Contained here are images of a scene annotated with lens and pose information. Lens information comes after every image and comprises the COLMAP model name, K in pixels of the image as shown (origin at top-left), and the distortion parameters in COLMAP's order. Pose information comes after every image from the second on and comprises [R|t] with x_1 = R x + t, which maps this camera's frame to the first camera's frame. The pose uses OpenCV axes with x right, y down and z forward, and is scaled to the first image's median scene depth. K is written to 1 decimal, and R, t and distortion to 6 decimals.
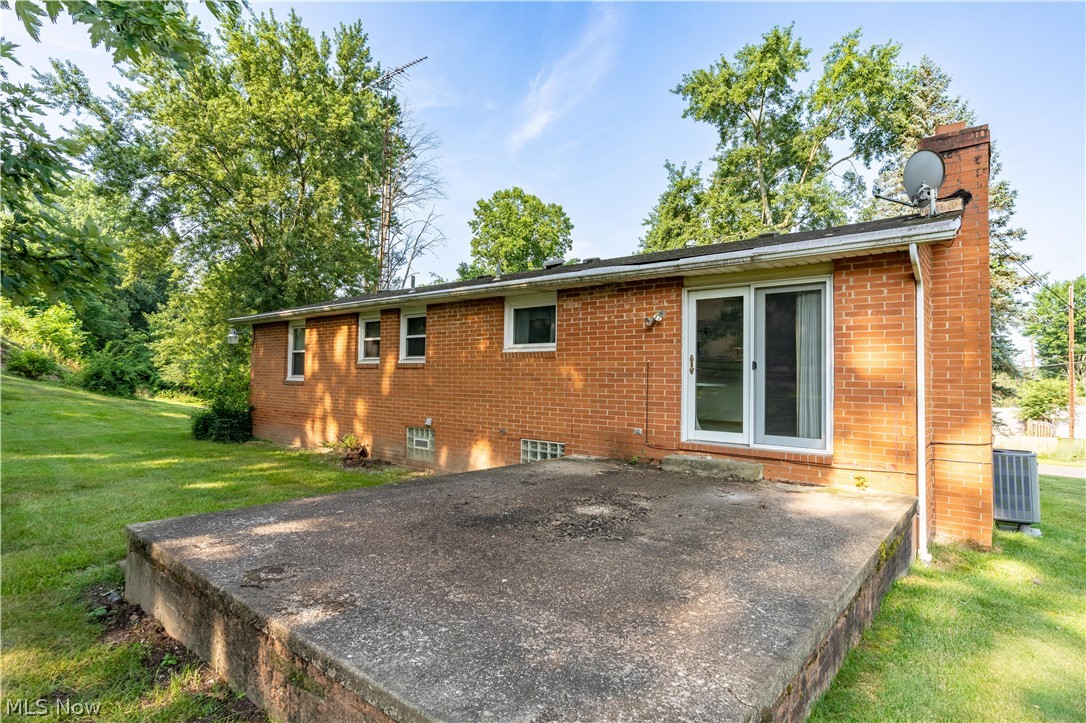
lens RADIAL K [[551.0, 0, 543.0], [0, 551.0, 361.5], [0, 0, 1]] dist [0.003220, -0.000085]
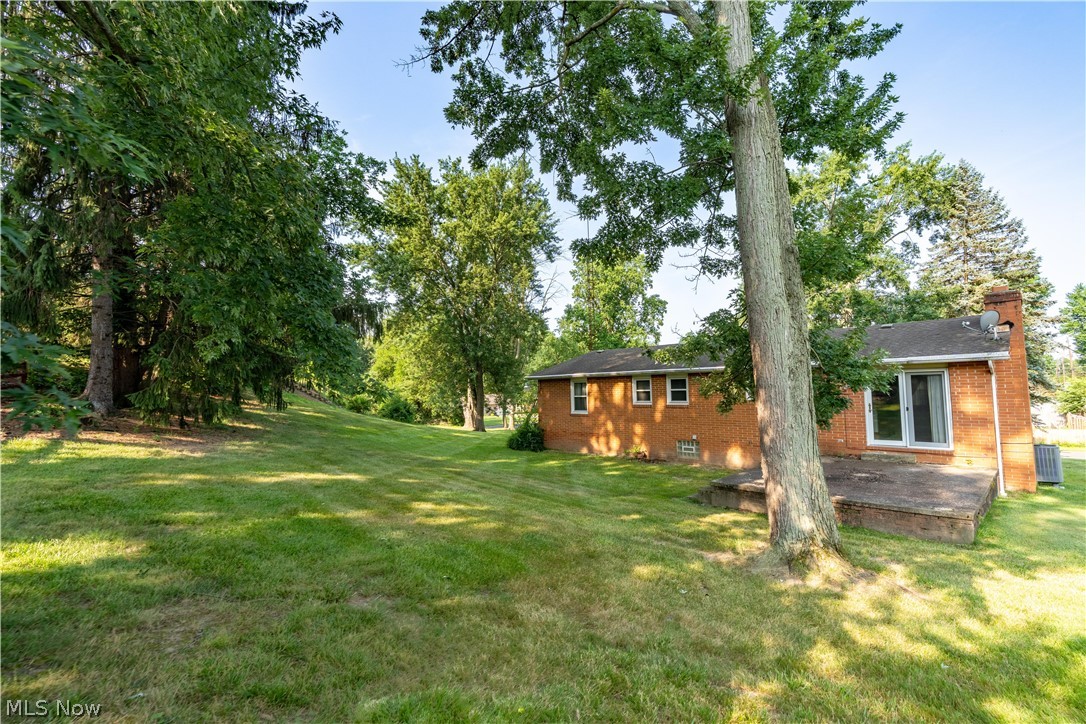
lens RADIAL K [[483.5, 0, 543.0], [0, 483.5, 362.0], [0, 0, 1]] dist [0.001253, 0.000835]
pose [[0.993402, -0.045672, -0.105202, -0.504214], [0.043357, 0.998767, -0.024192, -0.118058], [0.106177, 0.019472, 0.994157, -0.629799]]
